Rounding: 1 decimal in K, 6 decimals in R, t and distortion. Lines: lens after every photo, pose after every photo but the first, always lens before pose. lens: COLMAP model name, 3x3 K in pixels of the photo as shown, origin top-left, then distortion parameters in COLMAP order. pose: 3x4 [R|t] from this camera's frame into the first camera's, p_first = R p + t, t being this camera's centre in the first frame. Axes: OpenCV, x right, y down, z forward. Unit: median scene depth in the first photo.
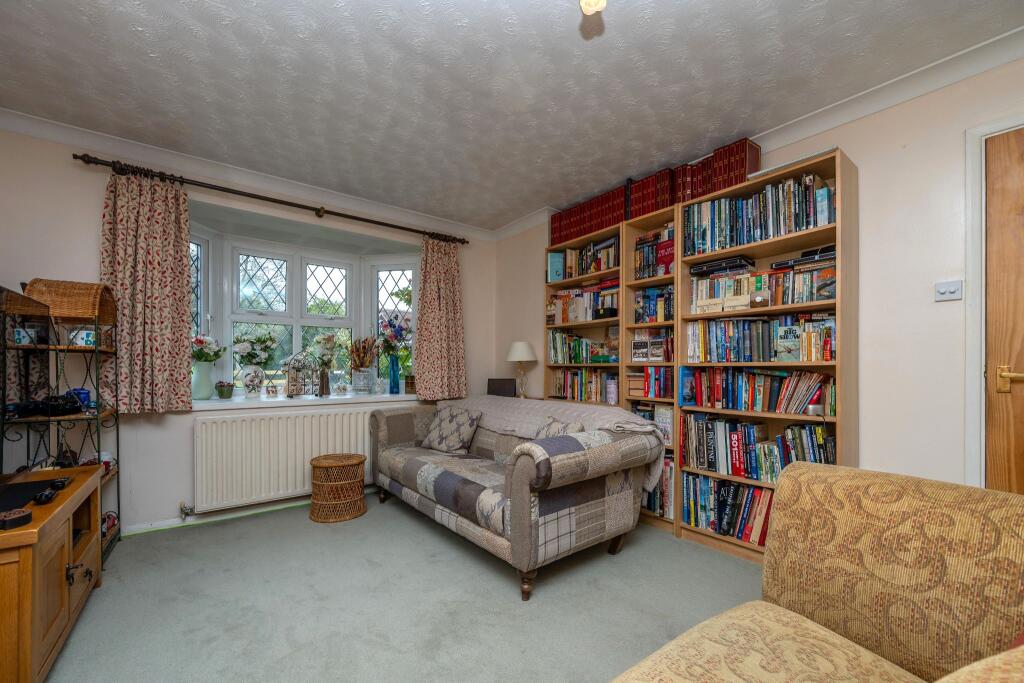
lens RADIAL K [[412.2, 0, 512.6], [0, 412.2, 368.1], [0, 0, 1]] dist [0.002328, 0.000044]
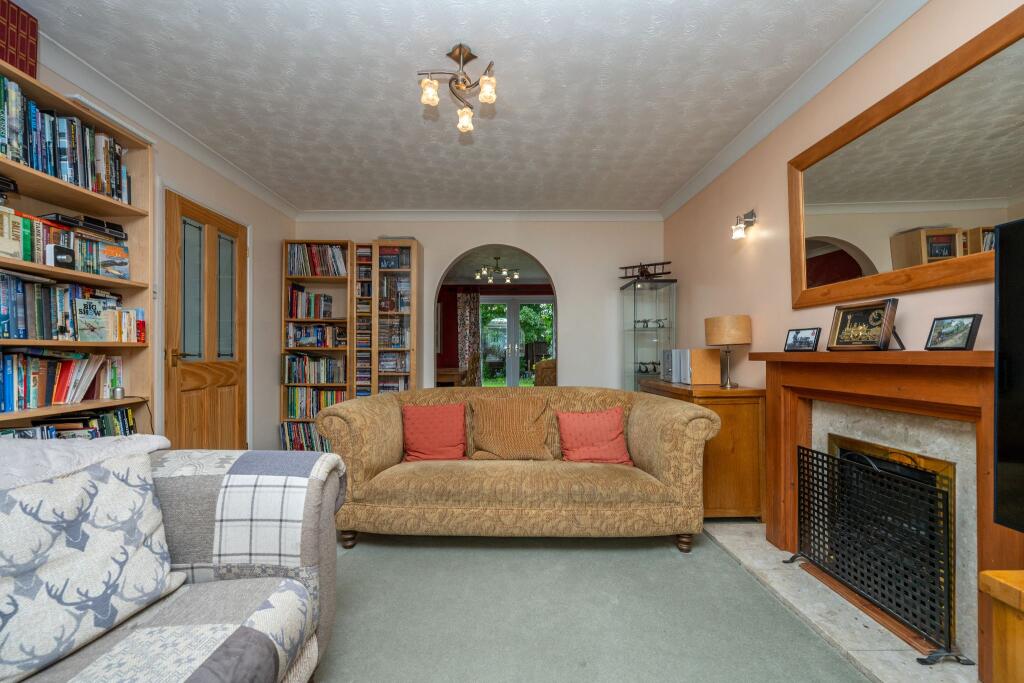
lens RADIAL K [[412.2, 0, 509.7], [0, 412.2, 349.7], [0, 0, 1]] dist [0.002328, 0.000044]
pose [[-0.807170, 0.006104, 0.590287, -0.486667], [0.003328, 0.999978, -0.005789, 0.008670], [-0.590309, -0.002708, -0.807173, 1.074377]]
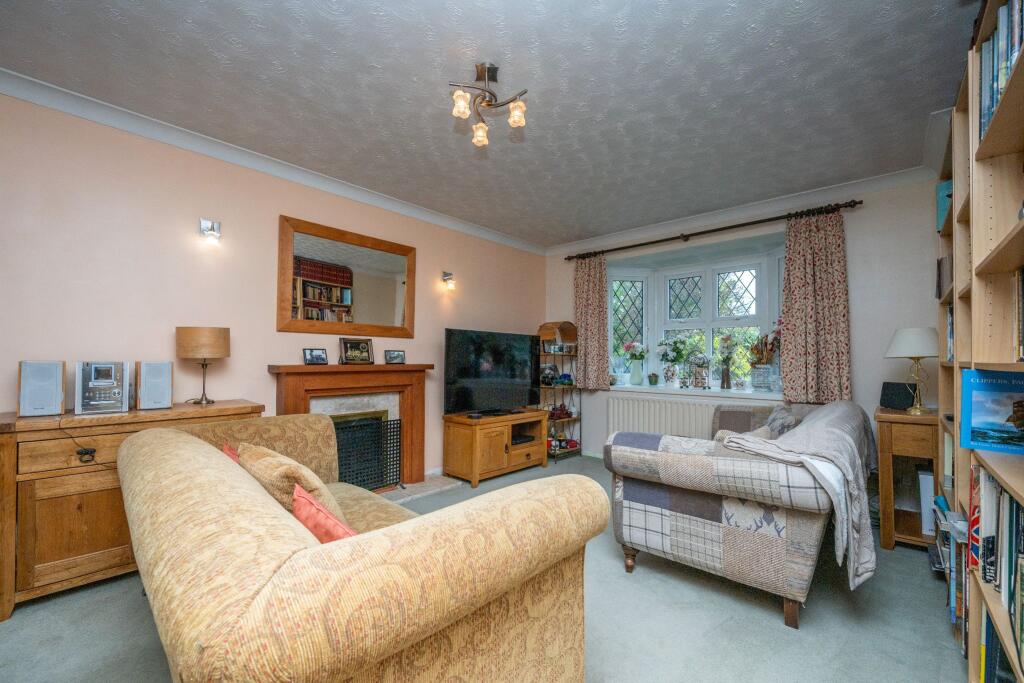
lens RADIAL K [[412.2, 0, 531.7], [0, 412.2, 359.4], [0, 0, 1]] dist [0.002328, 0.000044]
pose [[0.205603, -0.001845, -0.978634, 0.886508], [-0.009871, 0.999943, -0.003959, -0.006979], [0.978586, 0.010474, 0.205573, 0.421158]]
